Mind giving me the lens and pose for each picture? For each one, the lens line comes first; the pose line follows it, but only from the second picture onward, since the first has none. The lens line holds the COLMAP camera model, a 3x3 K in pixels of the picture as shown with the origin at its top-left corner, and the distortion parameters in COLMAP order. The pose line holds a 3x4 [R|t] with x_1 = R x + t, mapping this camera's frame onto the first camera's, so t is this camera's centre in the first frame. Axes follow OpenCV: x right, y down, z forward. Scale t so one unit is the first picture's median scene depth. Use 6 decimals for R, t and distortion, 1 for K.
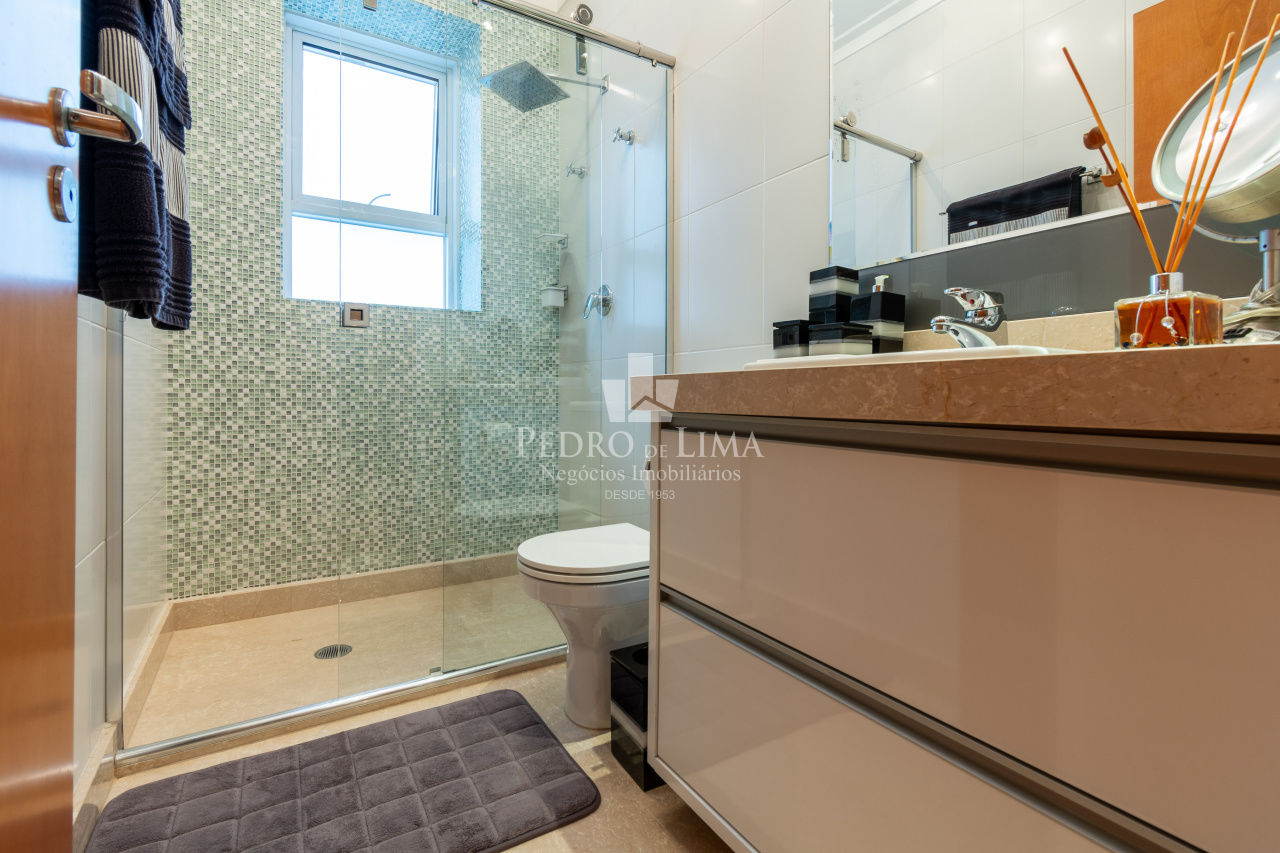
lens RADIAL K [[579.4, 0, 634.4], [0, 579.4, 391.5], [0, 0, 1]] dist [0.005655, -0.003765]
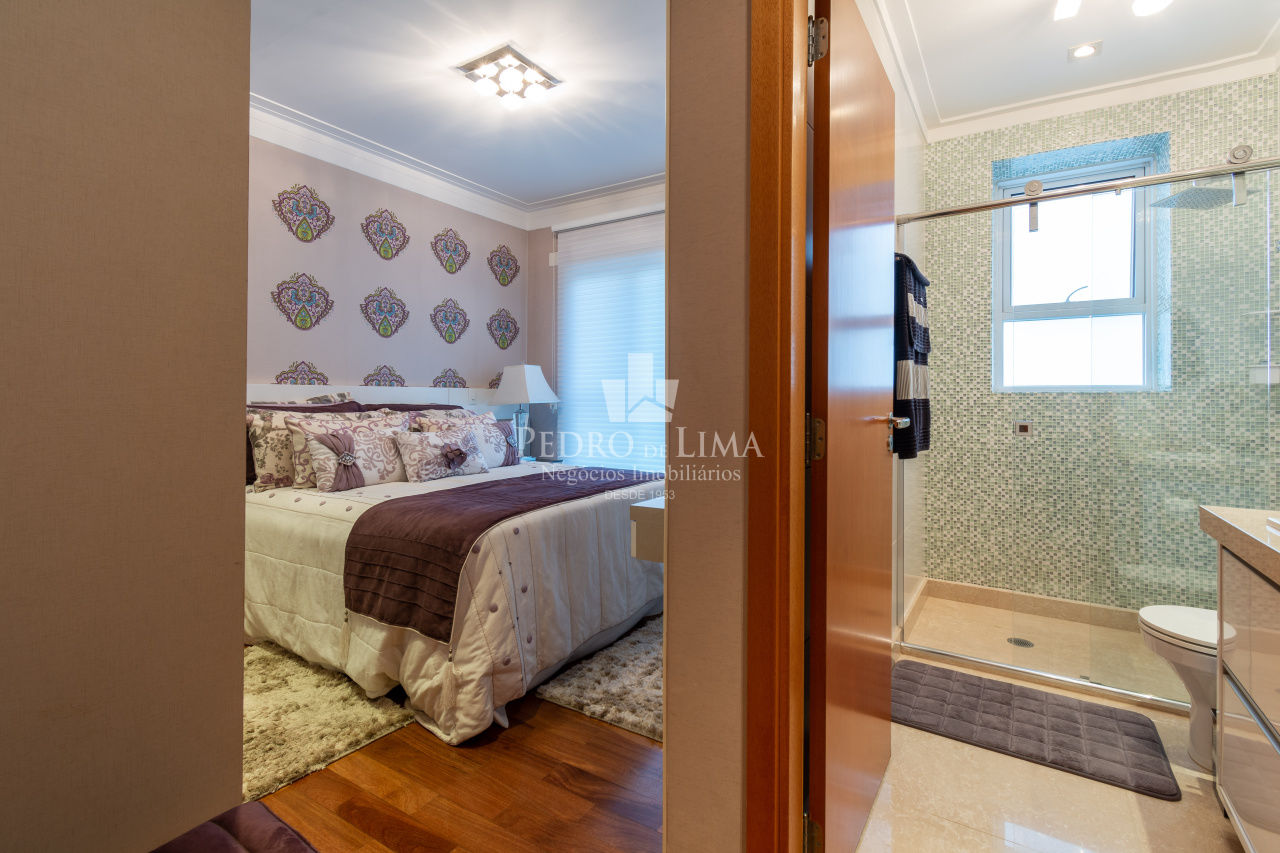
lens RADIAL K [[579.4, 0, 659.4], [0, 579.4, 401.5], [0, 0, 1]] dist [0.005655, -0.003765]
pose [[0.438850, 0.002107, -0.898558, 0.343005], [0.000597, 0.999996, 0.002636, -0.142943], [0.898560, -0.001693, 0.438847, -0.398760]]
